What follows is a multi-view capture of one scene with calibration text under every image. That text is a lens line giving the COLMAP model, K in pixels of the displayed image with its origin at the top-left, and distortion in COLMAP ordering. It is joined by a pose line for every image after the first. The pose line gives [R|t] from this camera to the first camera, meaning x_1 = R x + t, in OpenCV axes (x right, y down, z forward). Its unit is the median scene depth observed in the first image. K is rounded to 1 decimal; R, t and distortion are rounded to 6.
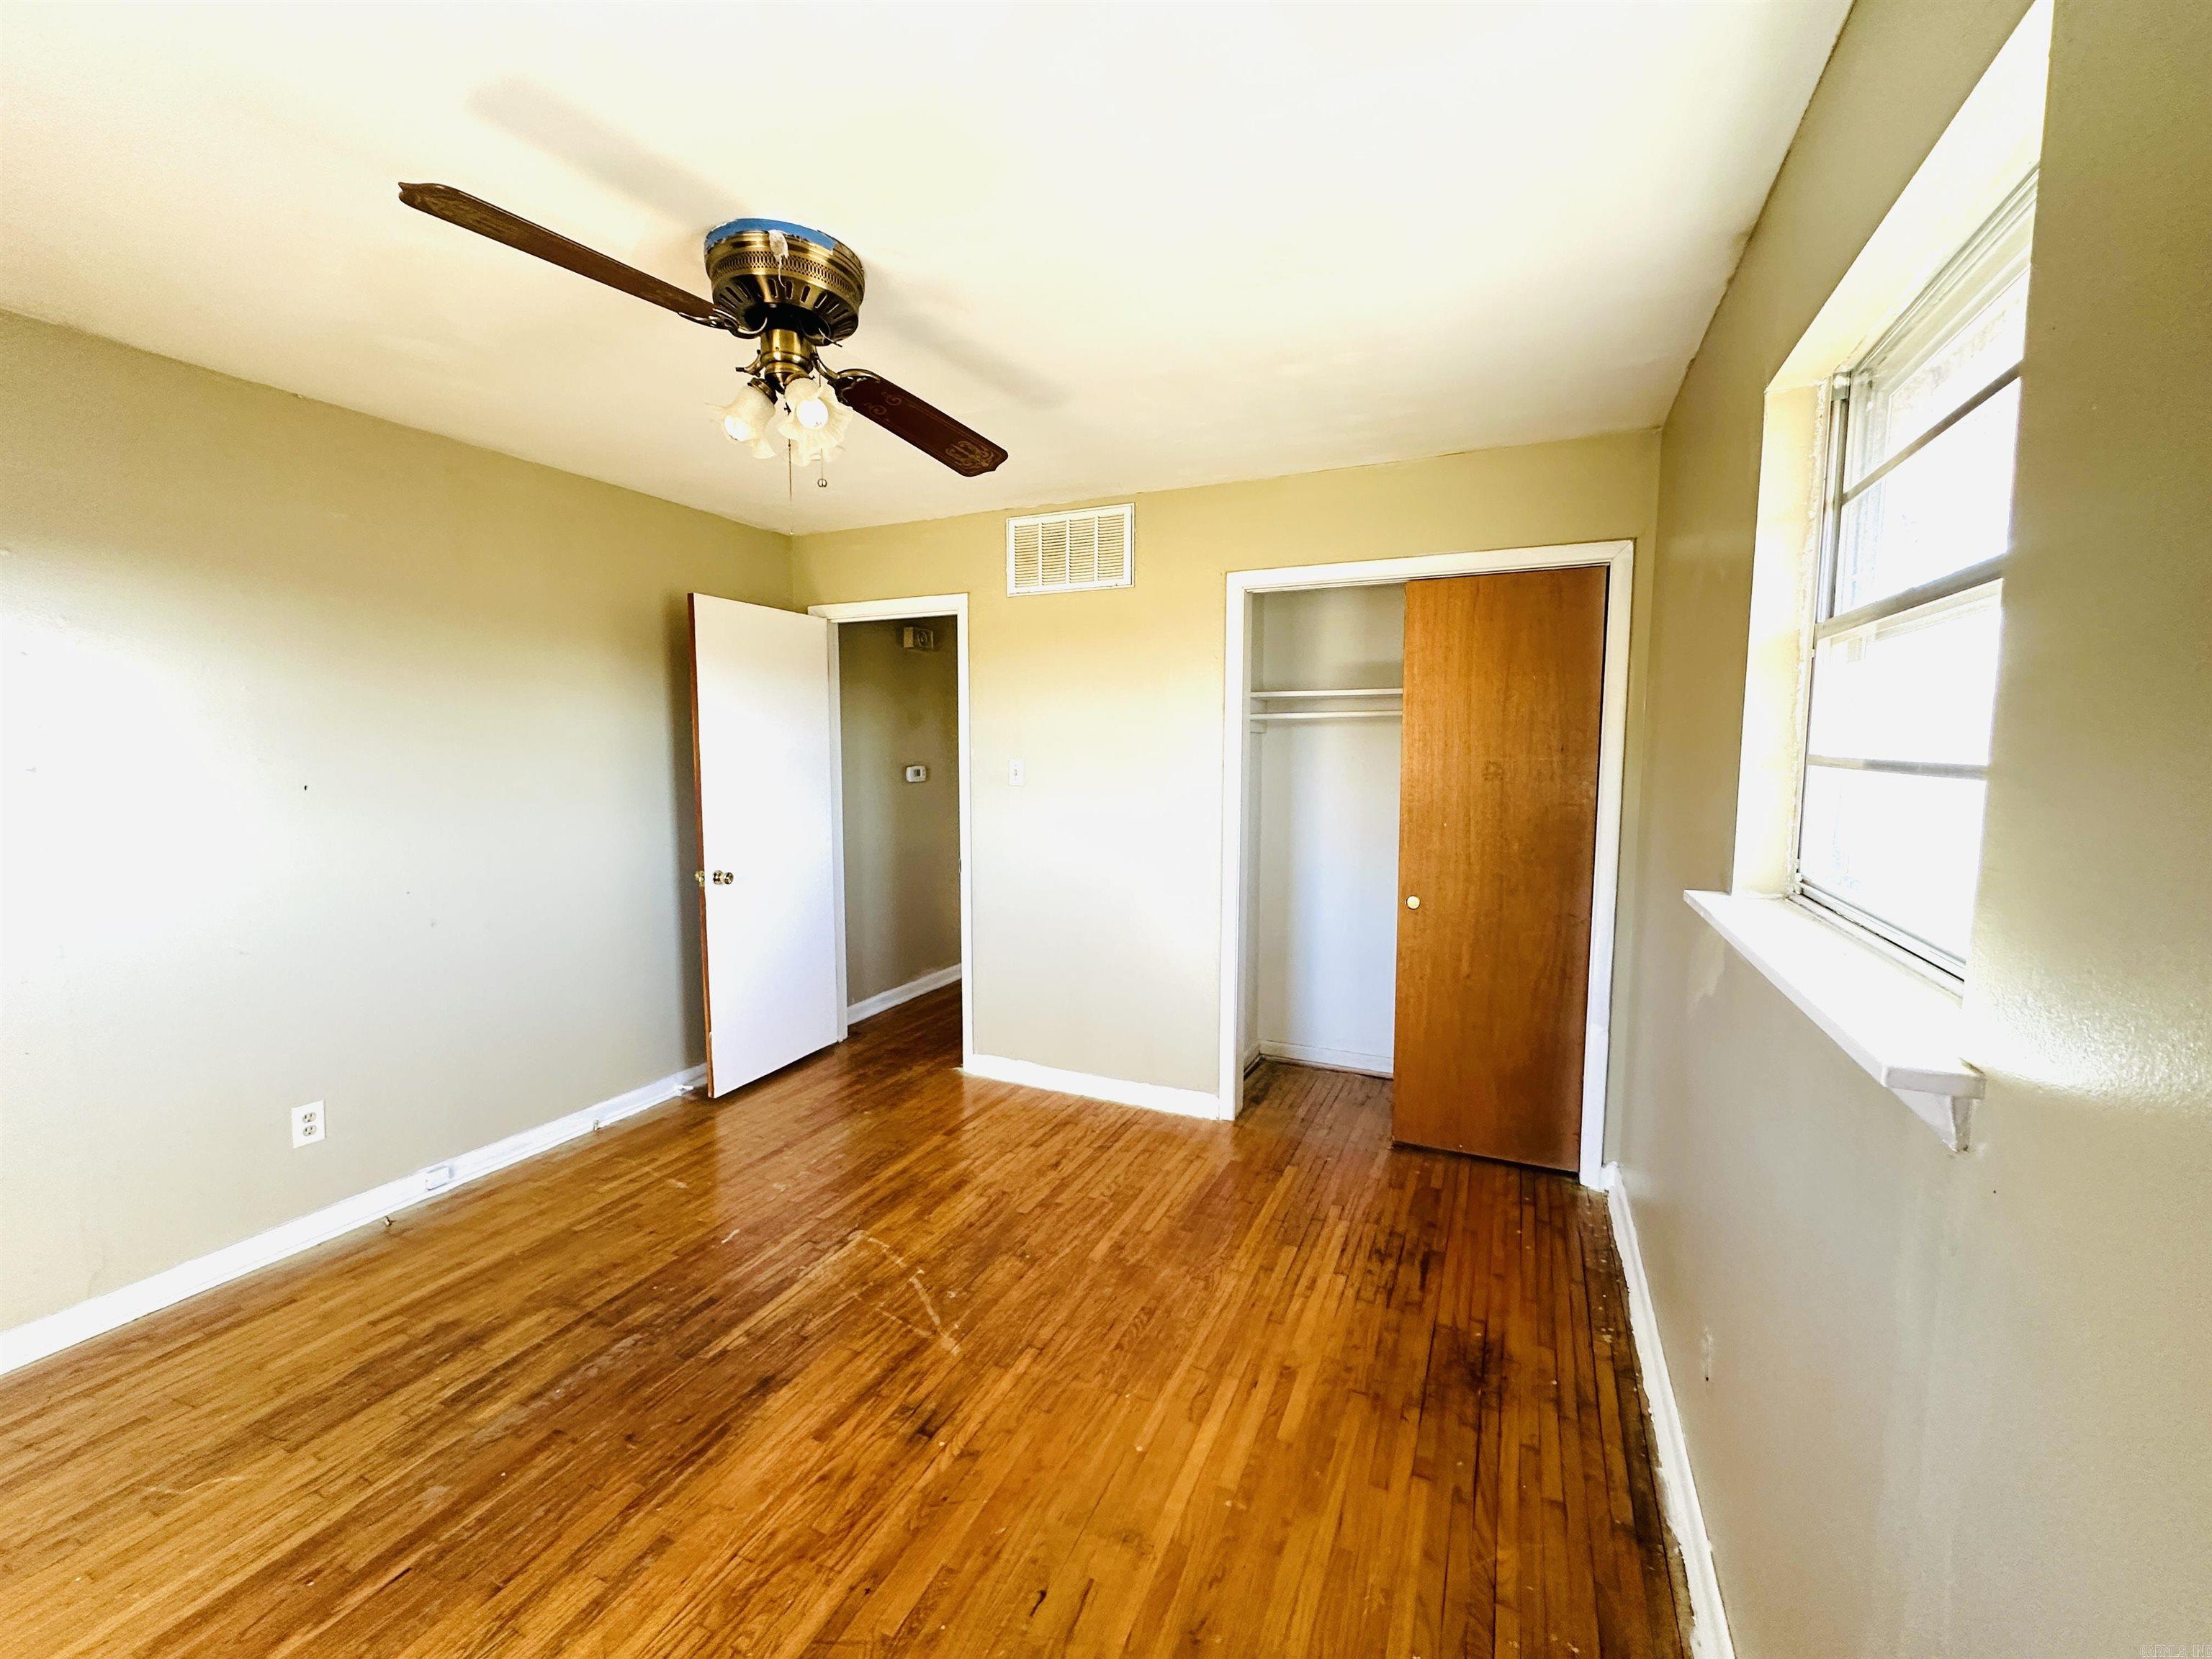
lens RADIAL K [[881.0, 0, 1105.5], [0, 881.0, 826.8], [0, 0, 1]] dist [-0.004727, 0.001062]
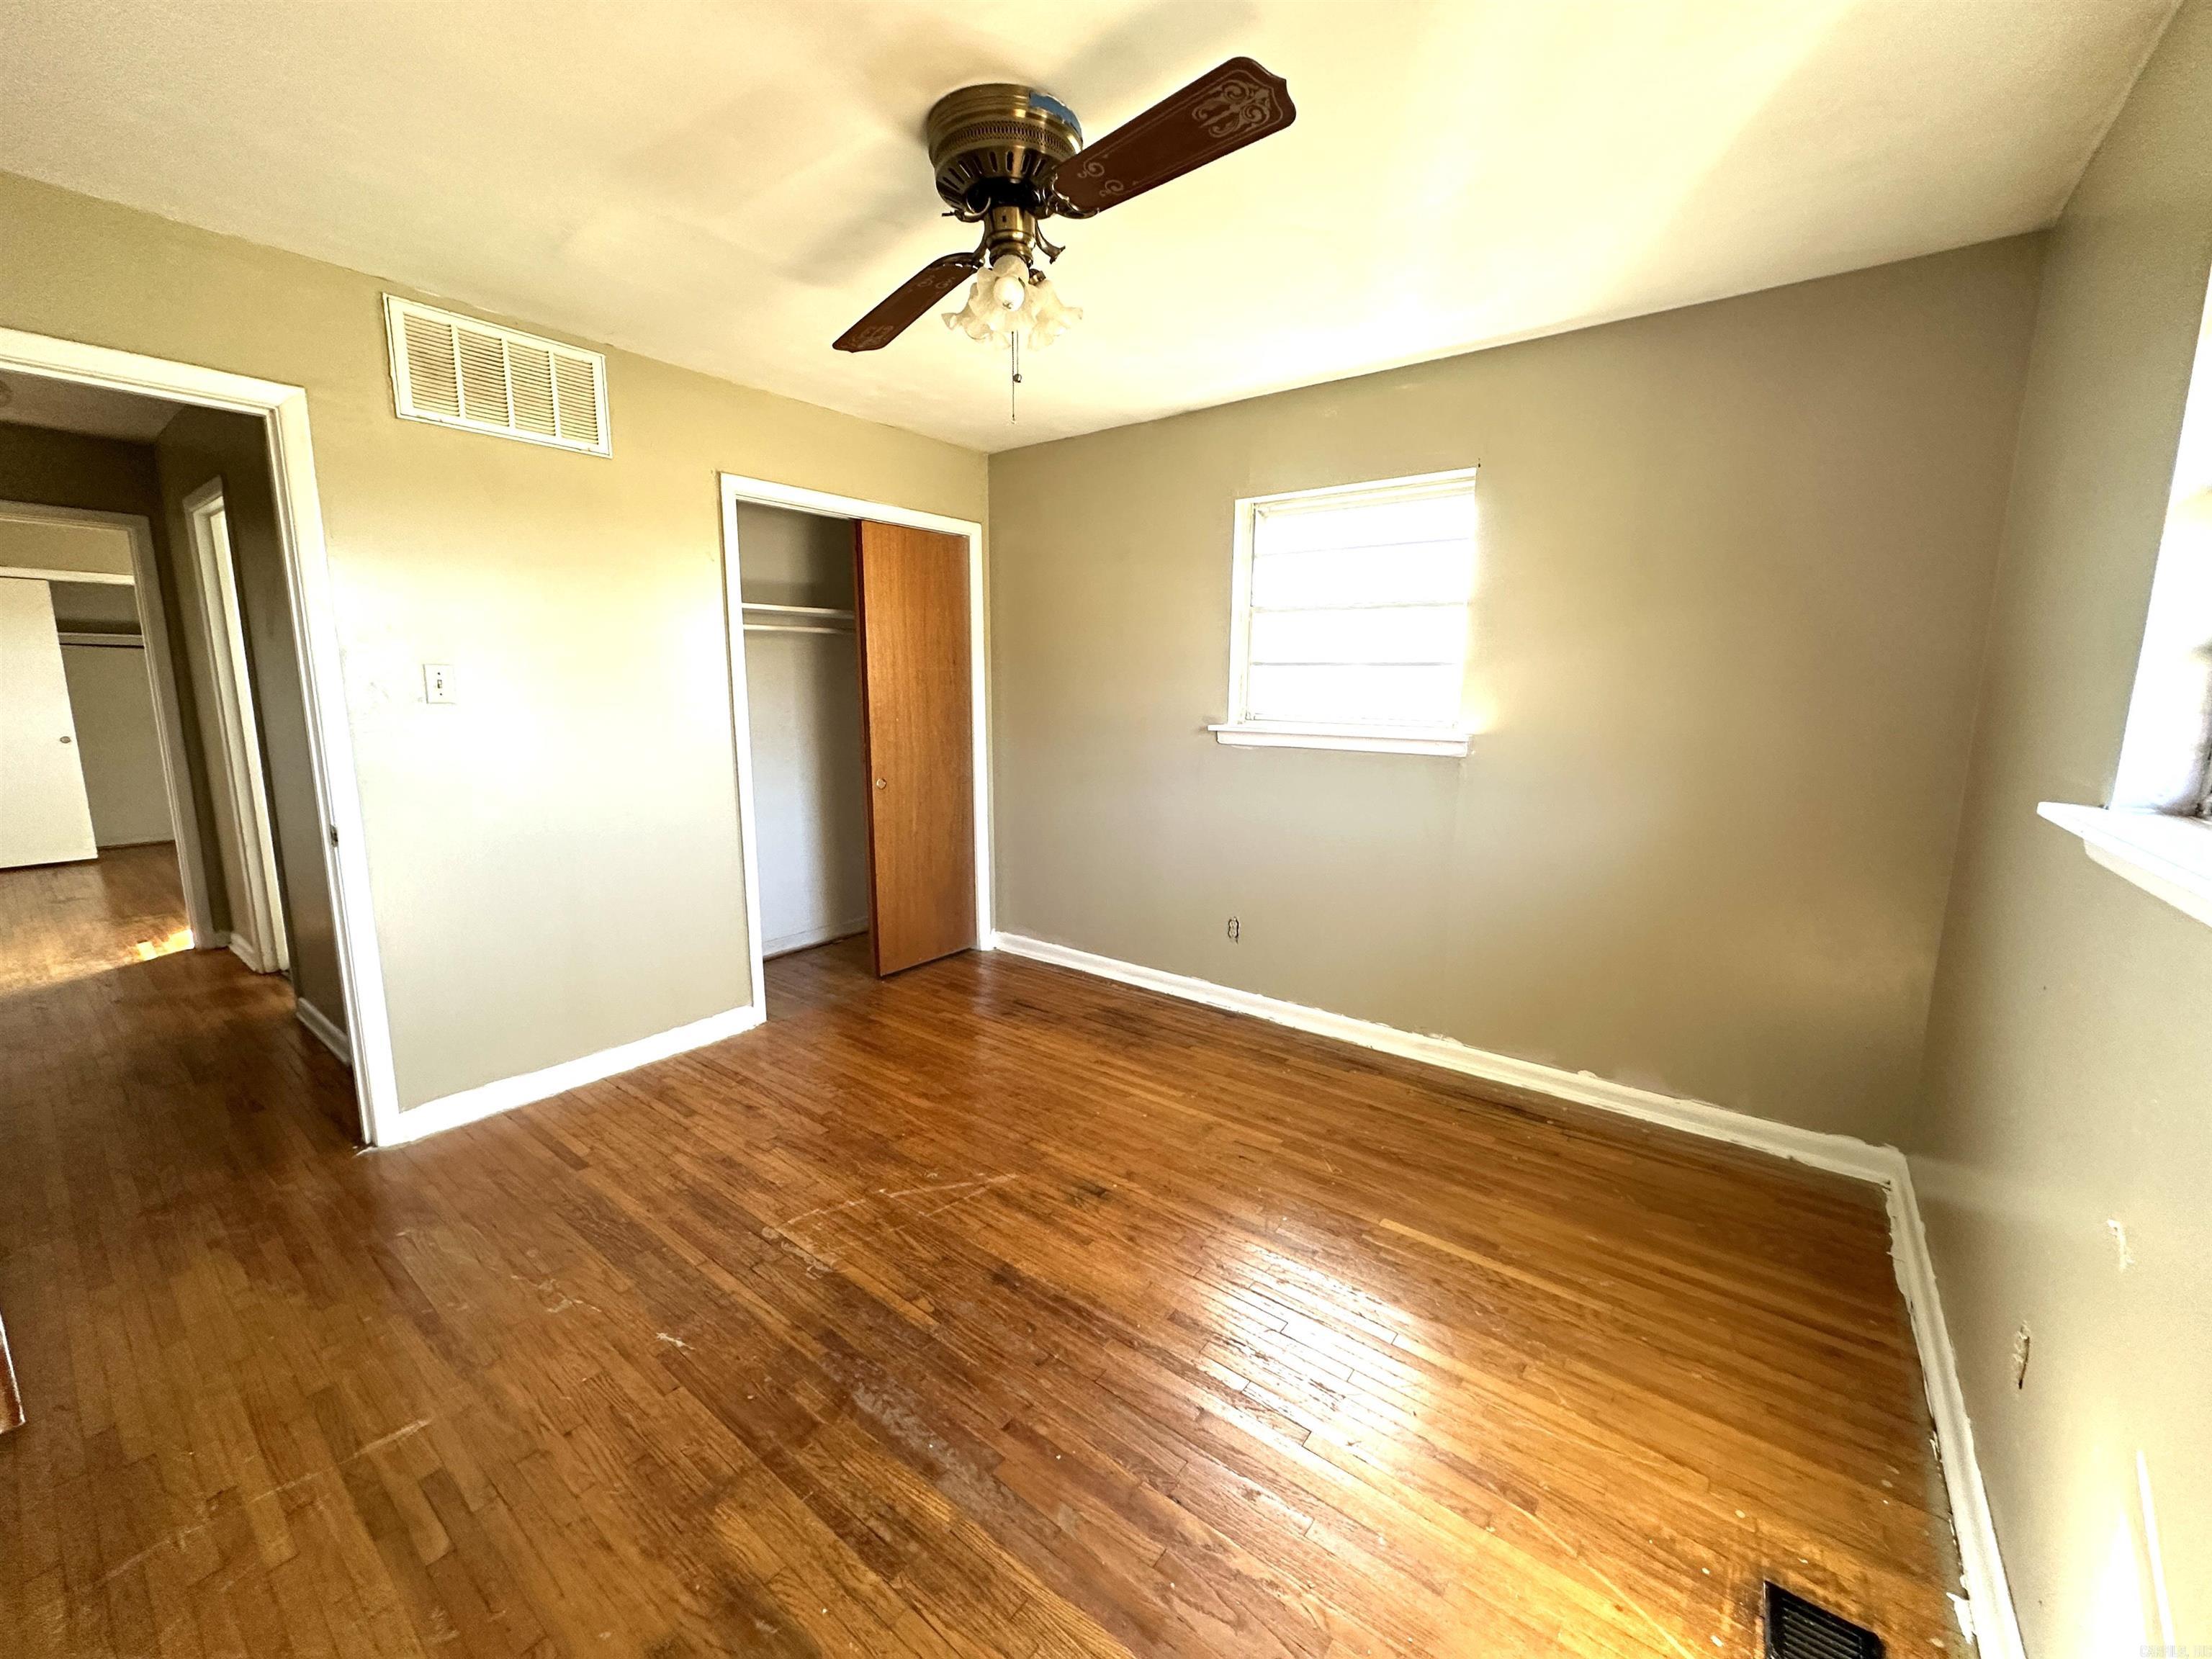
lens RADIAL K [[881.0, 0, 1105.5], [0, 881.0, 826.8], [0, 0, 1]] dist [-0.004727, 0.001062]
pose [[0.220870, -0.159048, 0.962247, -1.116818], [0.081862, 0.986155, 0.144209, -0.012460], [-0.971862, 0.046920, 0.230832, 0.560573]]
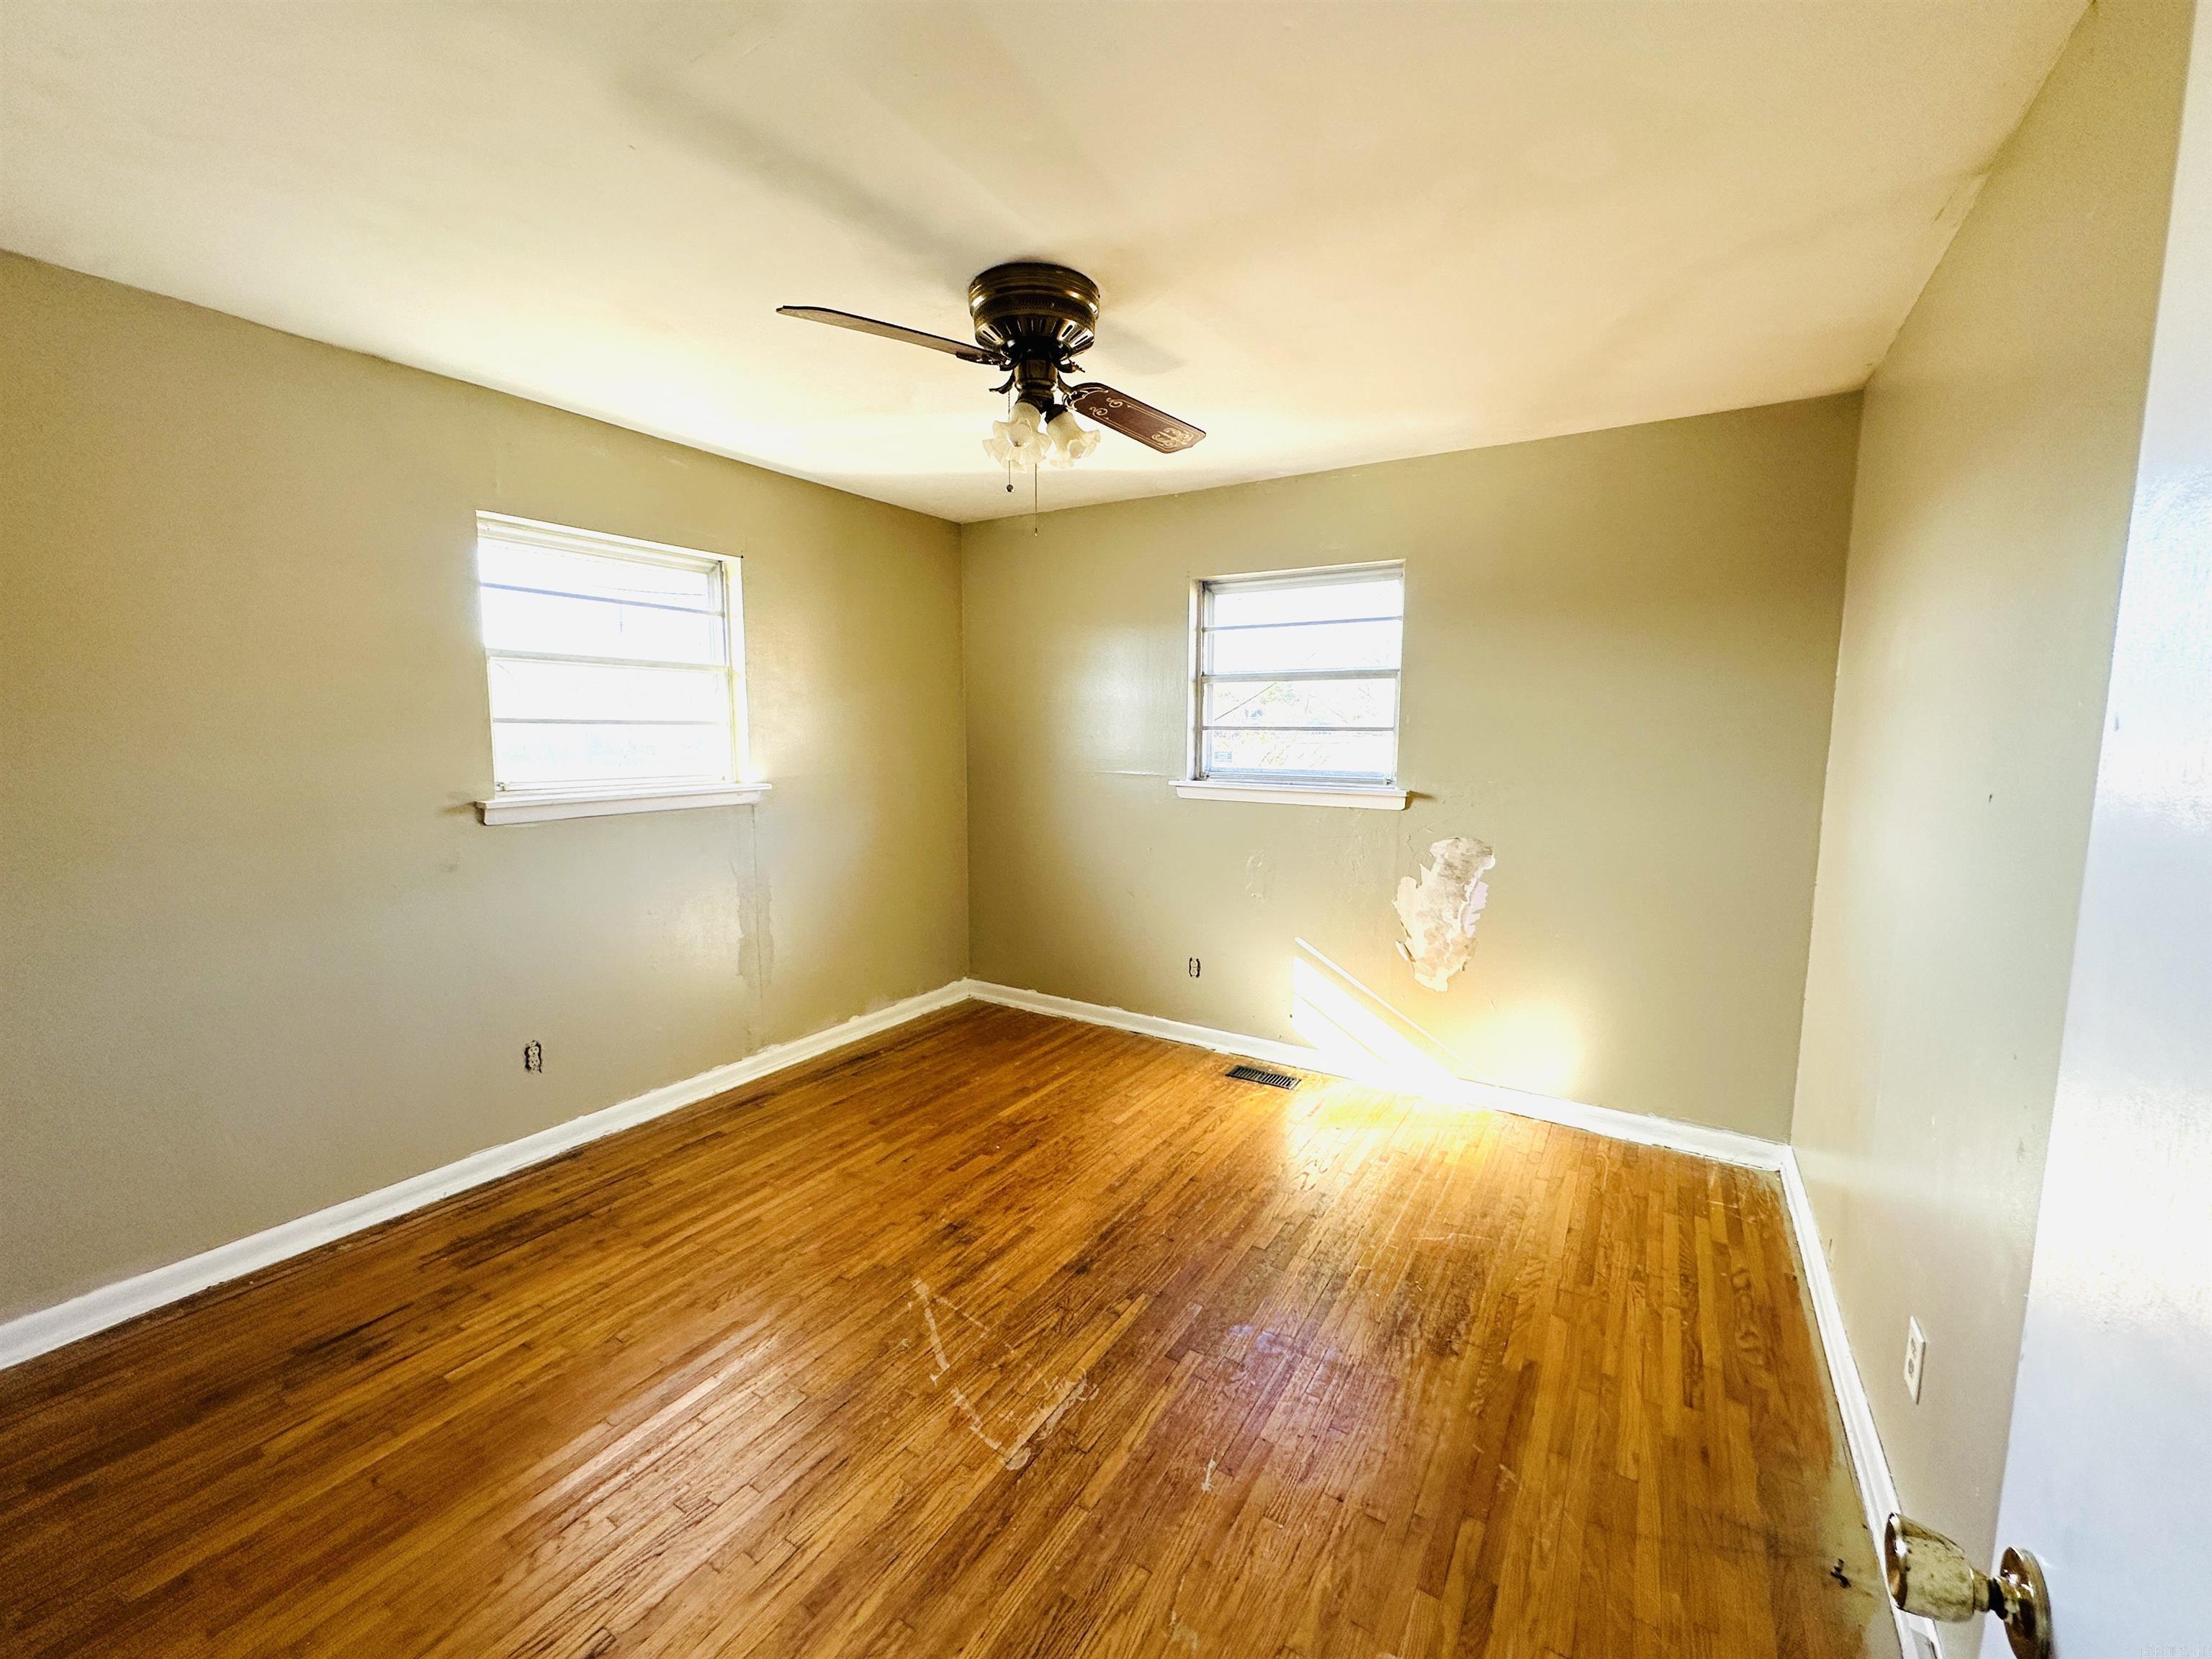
lens RADIAL K [[881.0, 0, 1105.5], [0, 881.0, 826.8], [0, 0, 1]] dist [-0.004727, 0.001062]
pose [[-0.992205, -0.023099, 0.122457, -0.488049], [0.002475, 0.978825, 0.204686, -0.157132], [-0.124592, 0.203393, -0.971138, 1.793514]]
